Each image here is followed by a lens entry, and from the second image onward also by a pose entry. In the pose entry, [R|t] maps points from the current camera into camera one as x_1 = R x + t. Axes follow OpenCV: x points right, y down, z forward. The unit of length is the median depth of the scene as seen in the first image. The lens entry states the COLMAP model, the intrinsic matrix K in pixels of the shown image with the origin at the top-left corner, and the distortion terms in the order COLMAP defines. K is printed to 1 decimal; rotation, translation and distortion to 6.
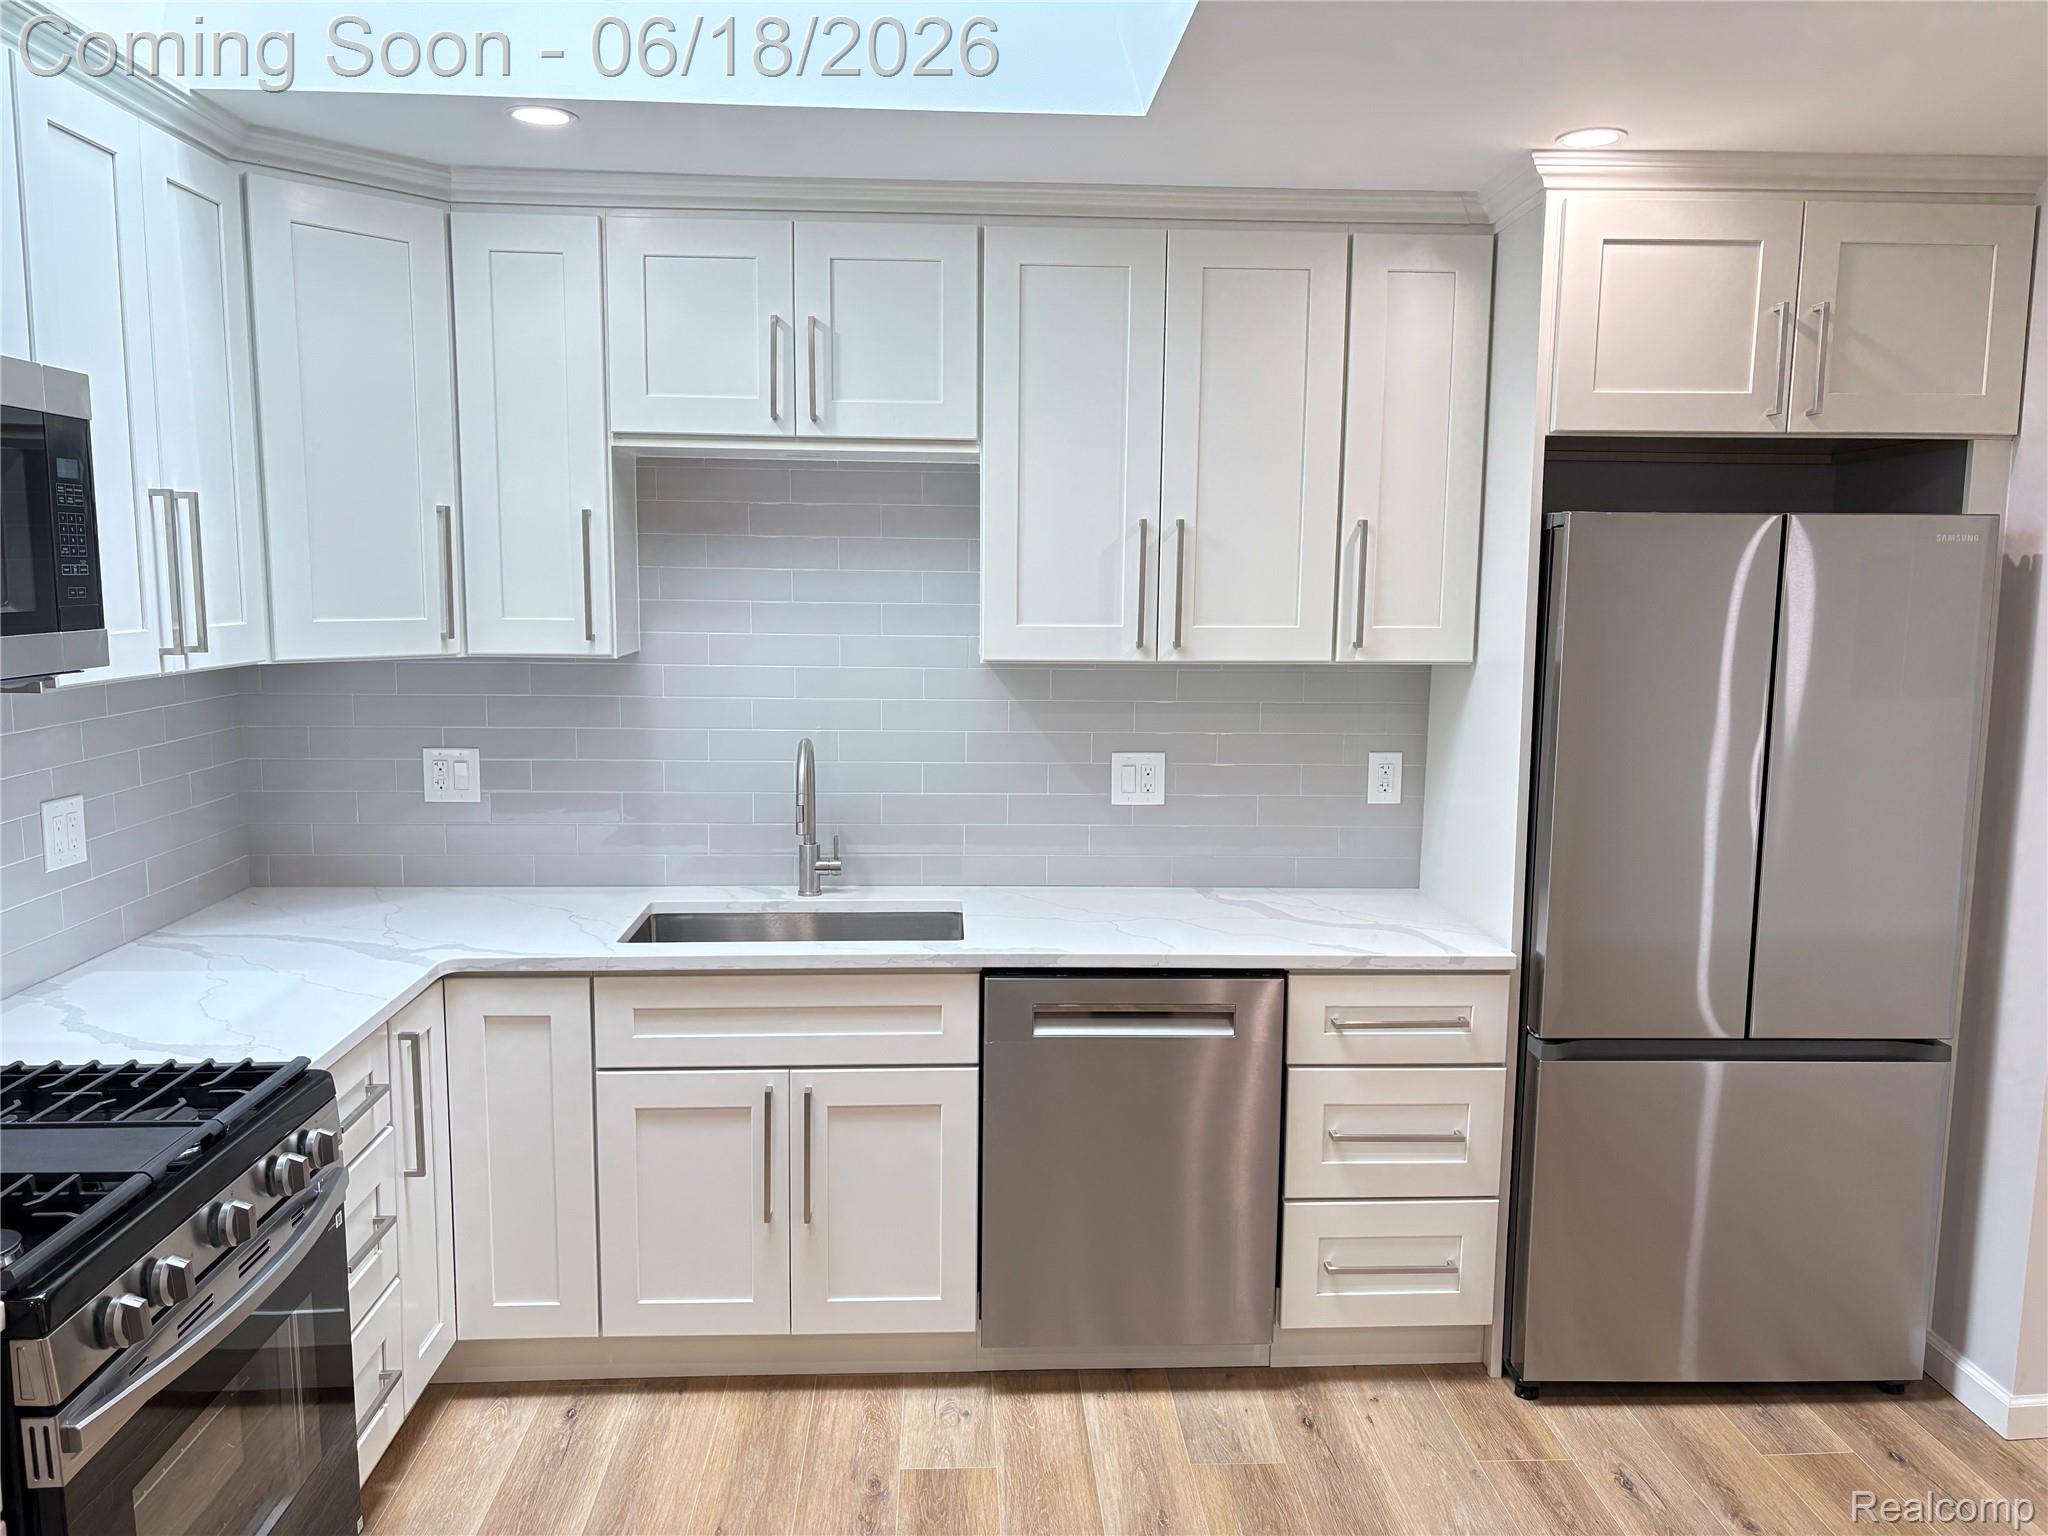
lens RADIAL K [[1544.7, 0, 1029.9], [0, 1544.7, 780.1], [0, 0, 1]] dist [0.065587, -0.073696]
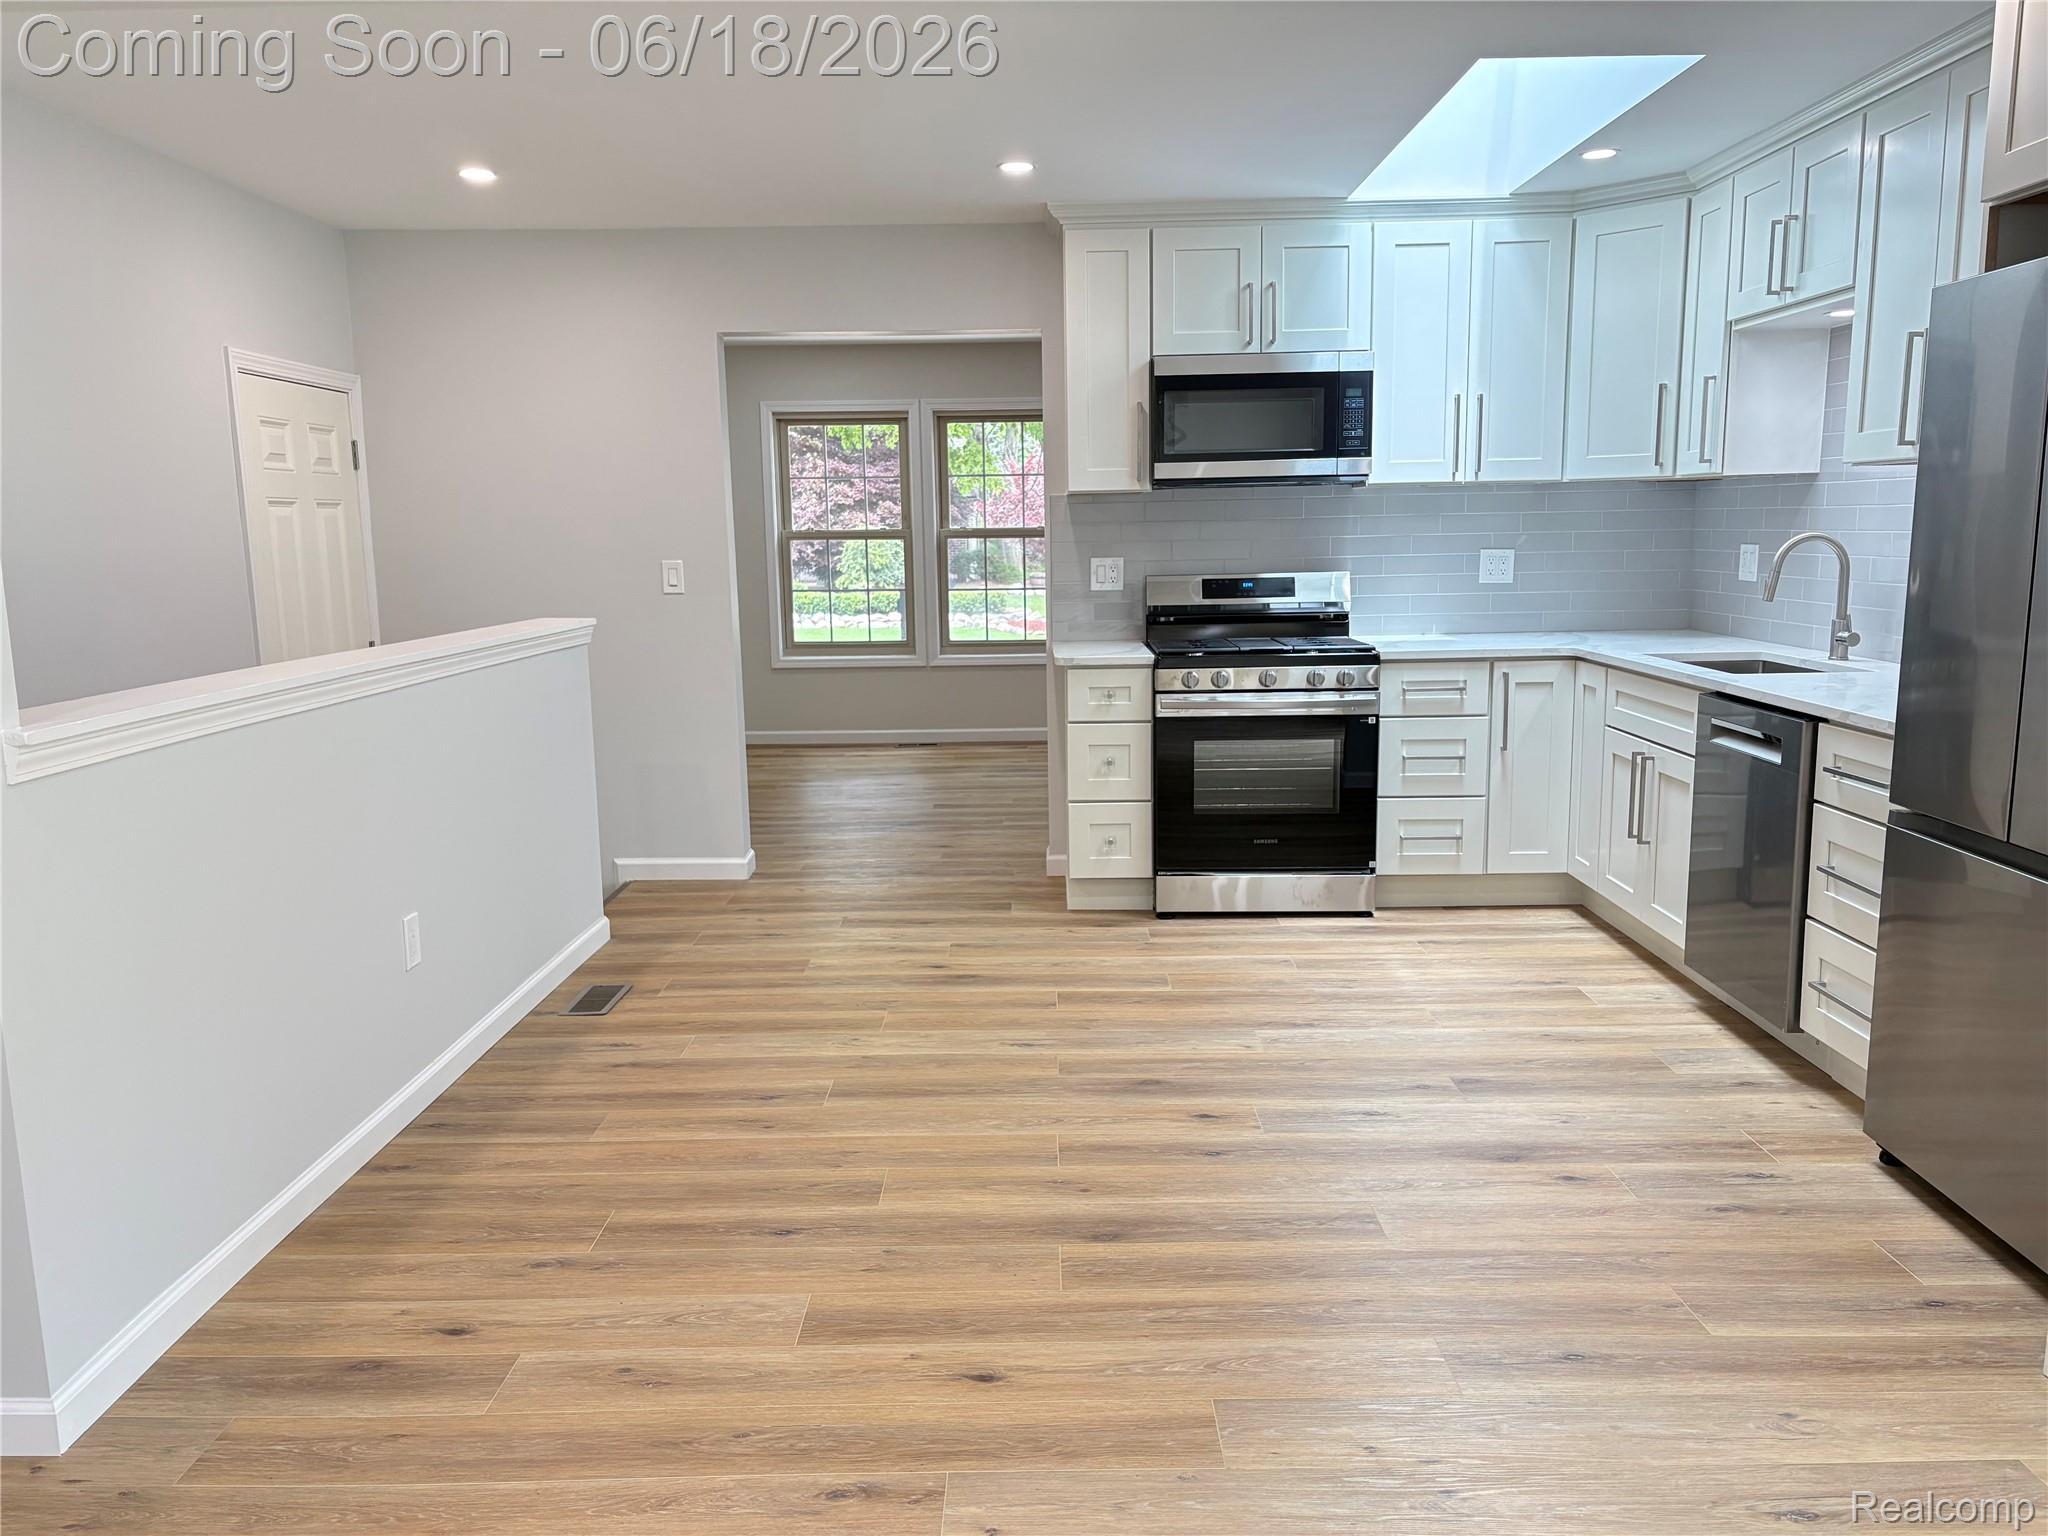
lens RADIAL K [[1544.7, 0, 1029.9], [0, 1544.7, 780.1], [0, 0, 1]] dist [0.065587, -0.073696]
pose [[-0.054666, 0.155901, -0.986259, 1.362353], [-0.115499, 0.980118, 0.161332, 0.046310], [0.991802, 0.122731, -0.035573, 0.451593]]
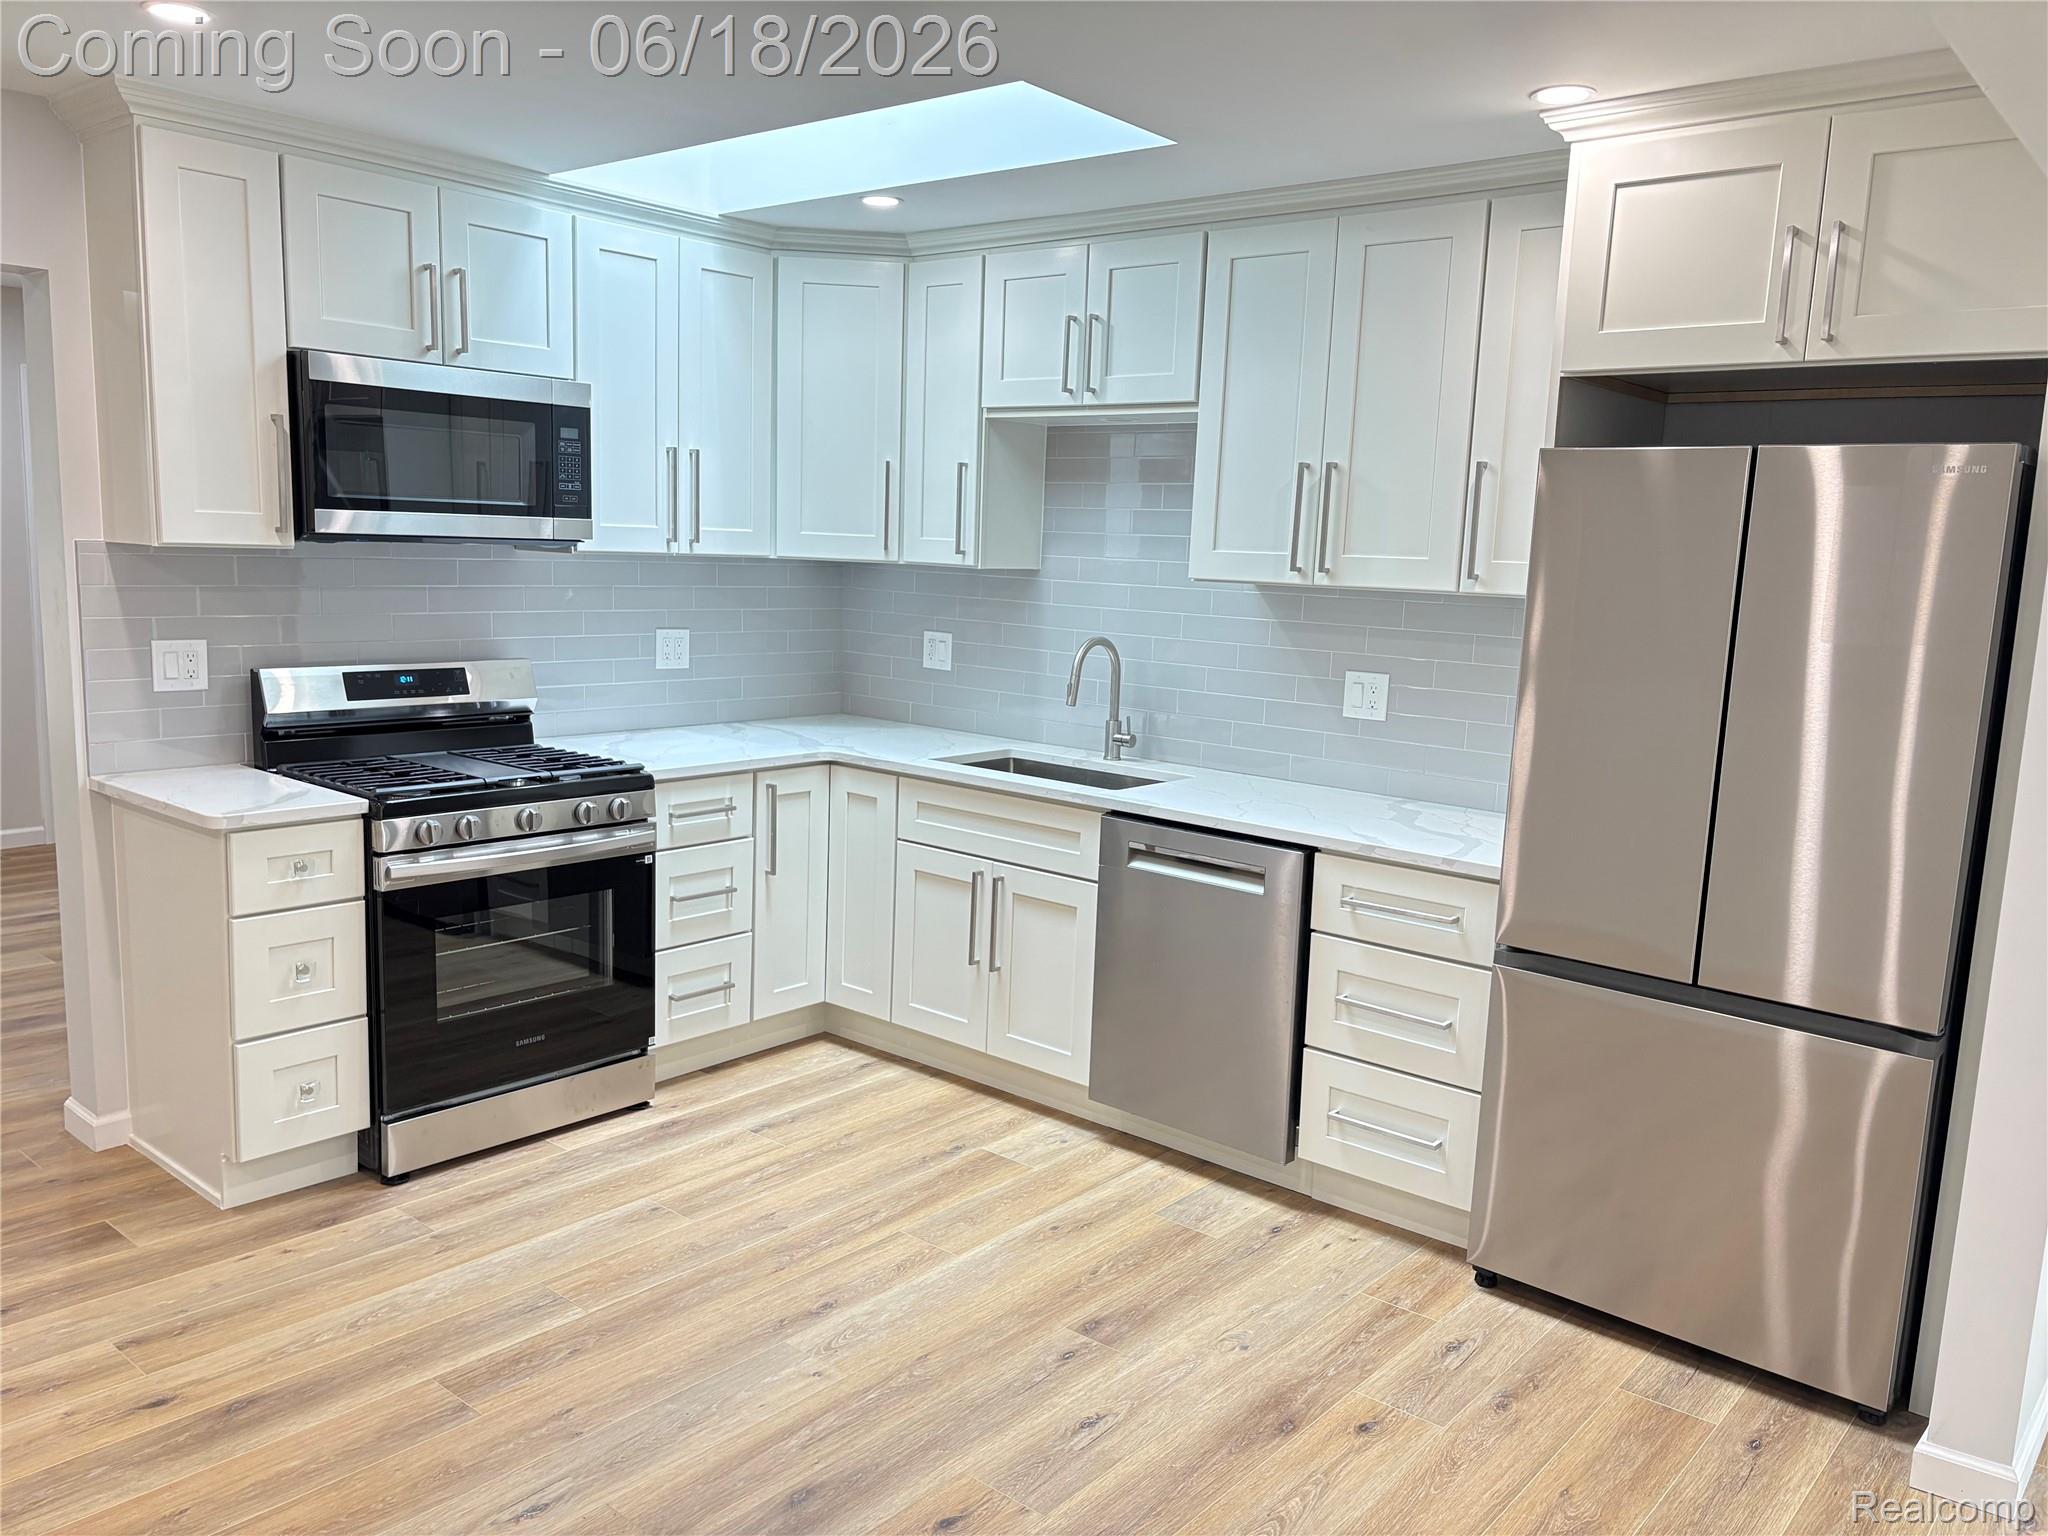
lens RADIAL K [[1544.7, 0, 1029.9], [0, 1544.7, 780.1], [0, 0, 1]] dist [0.065587, -0.073696]
pose [[0.733877, 0.124465, -0.667782, 0.774967], [-0.122463, 0.991205, 0.050163, 0.039312], [0.668153, 0.044965, 0.742664, -0.011954]]
